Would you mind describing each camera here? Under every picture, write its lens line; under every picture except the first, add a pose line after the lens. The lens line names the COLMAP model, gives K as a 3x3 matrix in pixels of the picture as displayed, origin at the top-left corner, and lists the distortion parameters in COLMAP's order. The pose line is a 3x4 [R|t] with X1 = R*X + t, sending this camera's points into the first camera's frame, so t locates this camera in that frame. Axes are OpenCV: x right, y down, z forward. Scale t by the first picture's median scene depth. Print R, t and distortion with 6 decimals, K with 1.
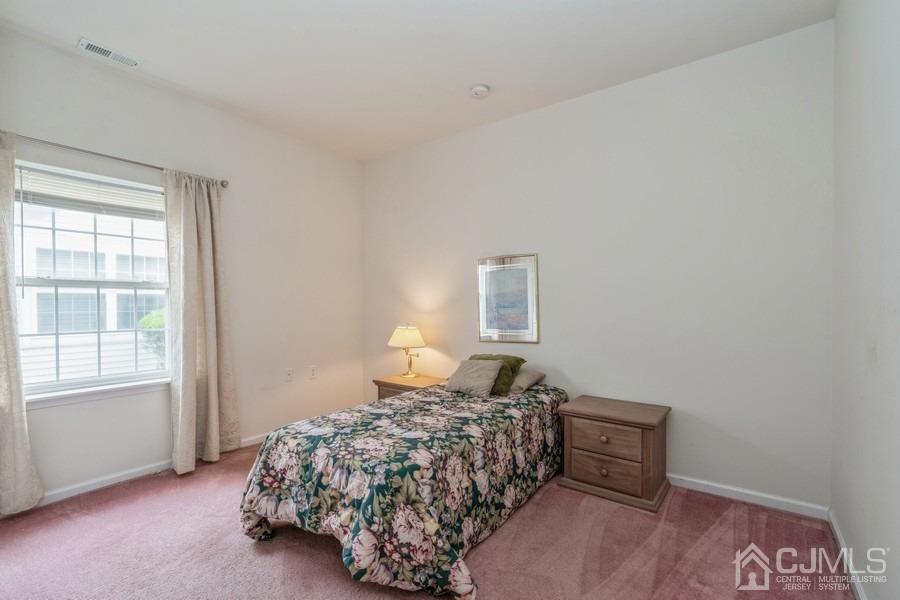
lens RADIAL K [[408.0, 0, 449.2], [0, 408.0, 304.5], [0, 0, 1]] dist [-0.004217, 0.001863]
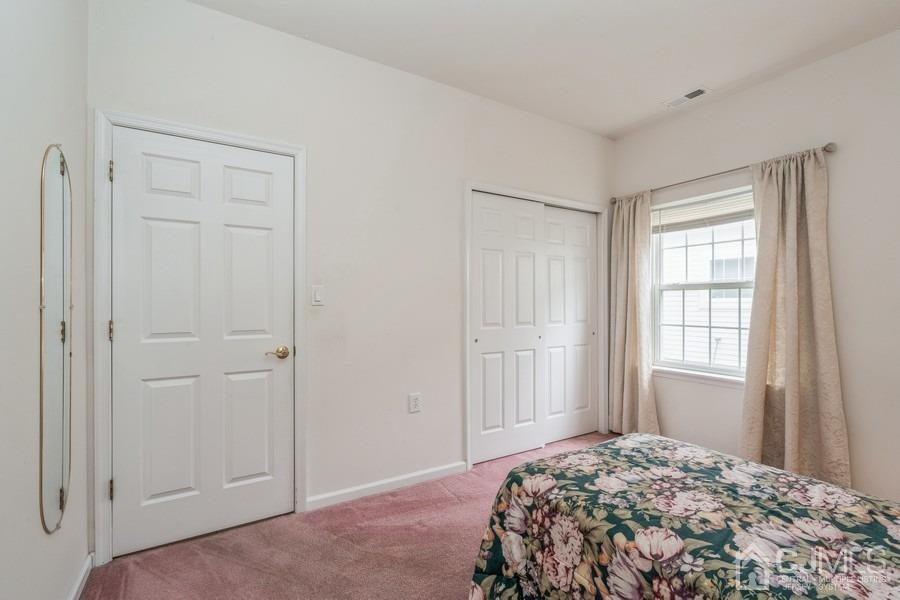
lens RADIAL K [[408.0, 0, 449.5], [0, 408.0, 300.8], [0, 0, 1]] dist [-0.004217, 0.001863]
pose [[-0.368880, -0.001839, -0.929475, 0.665806], [-0.004120, 0.999991, -0.000343, -0.006120], [0.929468, 0.003703, -0.368884, 0.952541]]
